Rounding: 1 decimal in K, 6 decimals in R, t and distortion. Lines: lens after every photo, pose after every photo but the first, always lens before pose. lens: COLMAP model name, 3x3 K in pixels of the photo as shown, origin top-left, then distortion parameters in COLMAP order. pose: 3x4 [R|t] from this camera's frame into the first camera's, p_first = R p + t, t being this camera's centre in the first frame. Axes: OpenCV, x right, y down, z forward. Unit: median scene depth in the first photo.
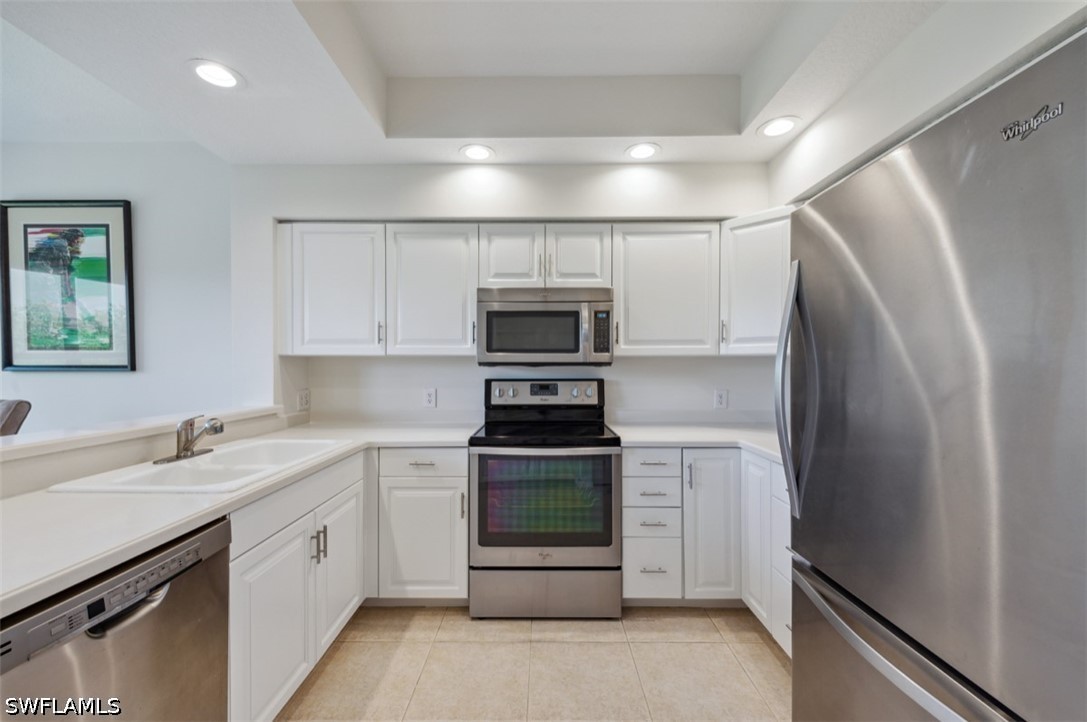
lens RADIAL K [[424.0, 0, 540.2], [0, 424.0, 364.2], [0, 0, 1]] dist [0.030631, -0.000035]
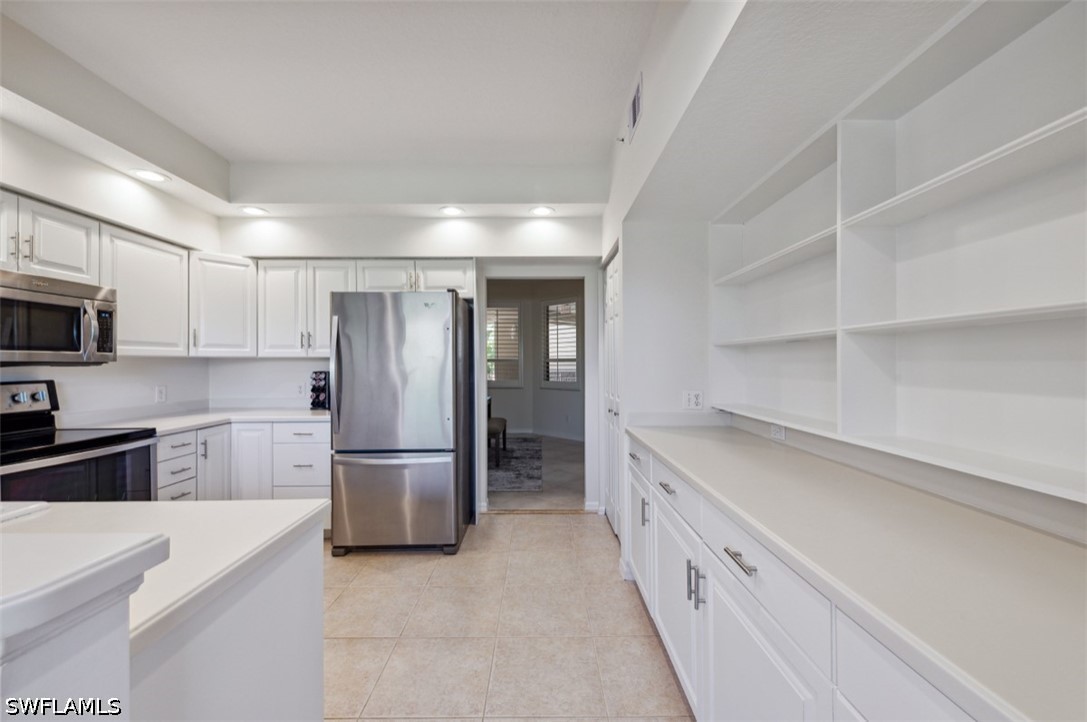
lens RADIAL K [[424.0, 0, 540.2], [0, 424.0, 364.2], [0, 0, 1]] dist [0.030631, -0.000035]
pose [[-0.010894, -0.001720, 0.999939, -0.895099], [0.006715, 0.999976, 0.001793, 0.005524], [-0.999918, 0.006734, -0.010883, -0.011921]]
